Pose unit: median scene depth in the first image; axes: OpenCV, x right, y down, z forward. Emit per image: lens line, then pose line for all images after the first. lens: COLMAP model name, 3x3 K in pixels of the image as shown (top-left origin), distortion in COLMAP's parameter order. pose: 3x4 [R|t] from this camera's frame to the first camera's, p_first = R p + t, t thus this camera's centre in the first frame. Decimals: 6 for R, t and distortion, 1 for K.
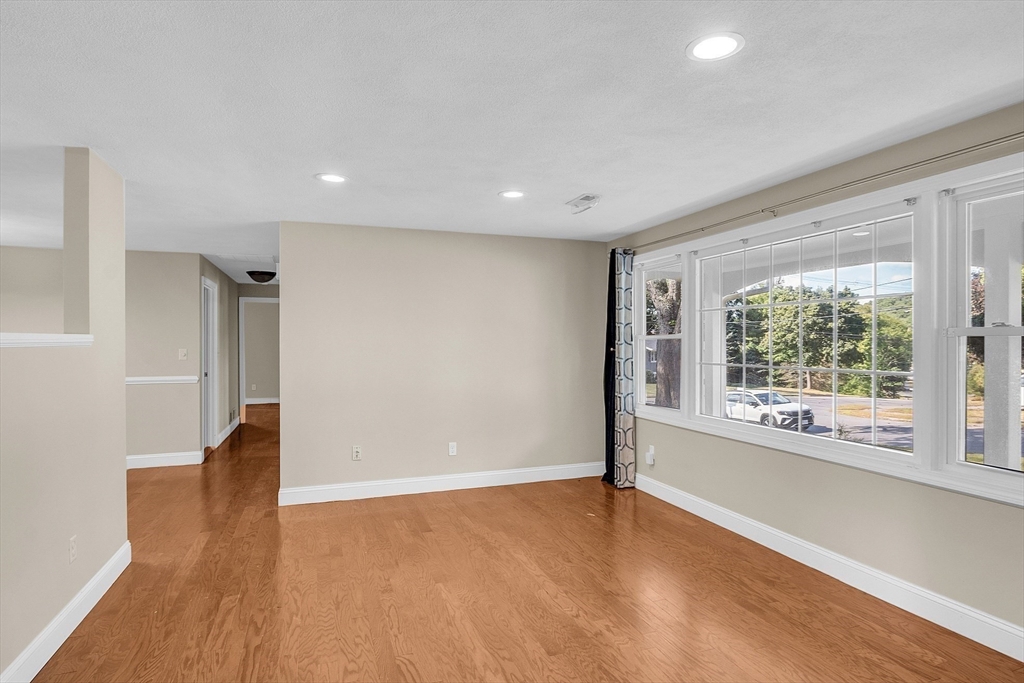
lens RADIAL K [[556.1, 0, 508.5], [0, 556.1, 345.9], [0, 0, 1]] dist [-0.020263, 0.000533]
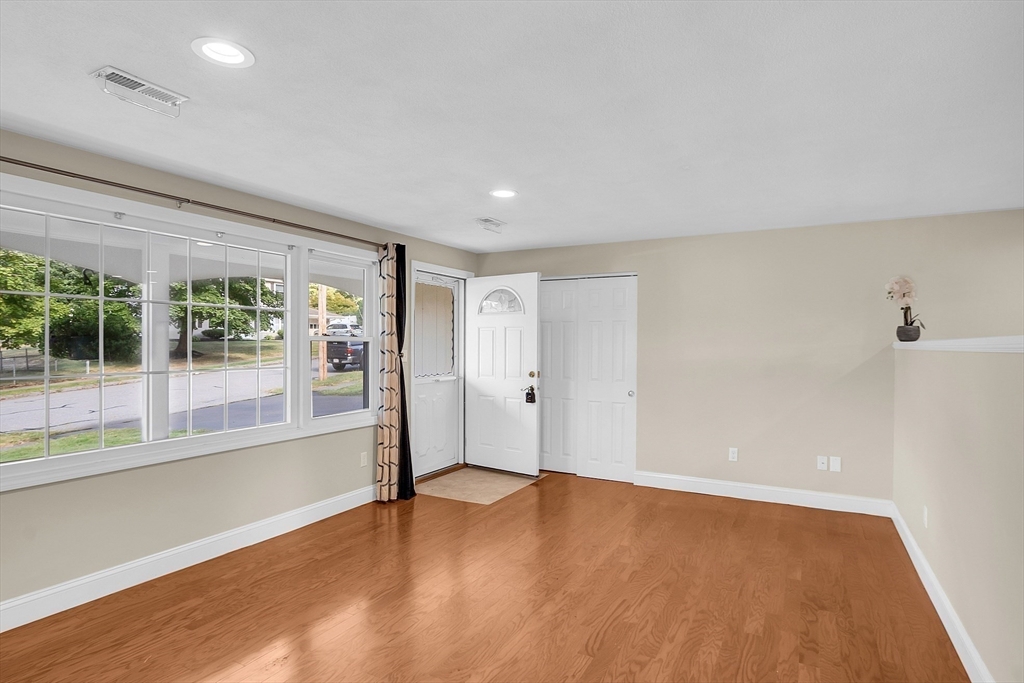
lens RADIAL K [[567.9, 0, 516.6], [0, 567.9, 344.4], [0, 0, 1]] dist [-0.014915, 0.001501]
pose [[-0.678709, -0.007090, 0.734373, -0.670419], [0.003507, 0.999911, 0.012895, -0.017196], [-0.734399, 0.011327, -0.678624, 1.395191]]
